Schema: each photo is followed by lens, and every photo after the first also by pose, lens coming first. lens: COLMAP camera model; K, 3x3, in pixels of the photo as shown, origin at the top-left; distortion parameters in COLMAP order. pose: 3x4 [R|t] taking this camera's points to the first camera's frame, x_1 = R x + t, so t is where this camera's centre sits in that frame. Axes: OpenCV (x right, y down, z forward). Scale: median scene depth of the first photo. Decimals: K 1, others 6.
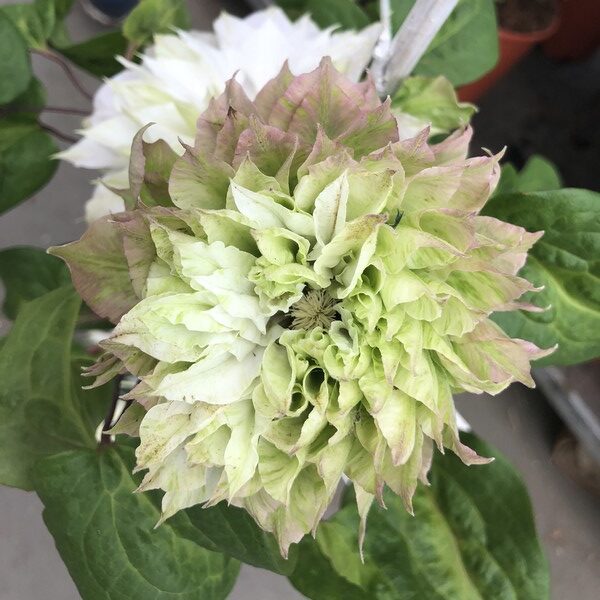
lens RADIAL K [[619.5, 0, 300.6], [0, 619.5, 290.4], [0, 0, 1]] dist [0.144150, -0.437051]
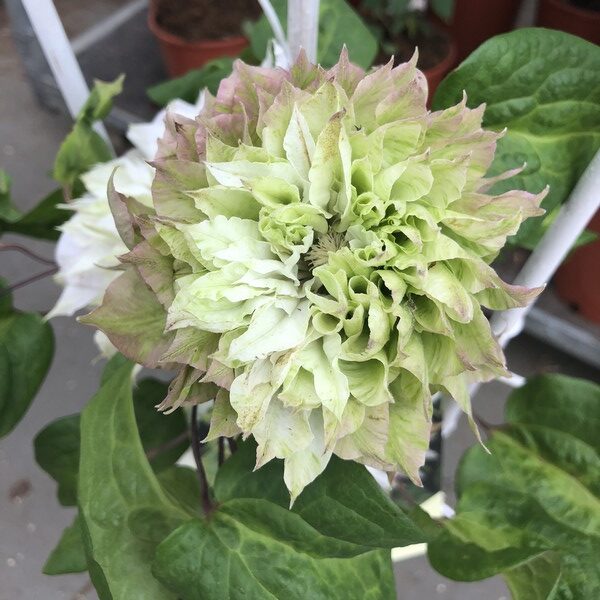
lens RADIAL K [[619.5, 0, 300.6], [0, 619.5, 290.4], [0, 0, 1]] dist [0.144150, -0.437051]
pose [[0.889513, -0.455016, 0.041568, -0.072155], [0.455564, 0.876237, -0.157069, 0.173025], [0.035046, 0.158652, 0.986712, -0.022885]]
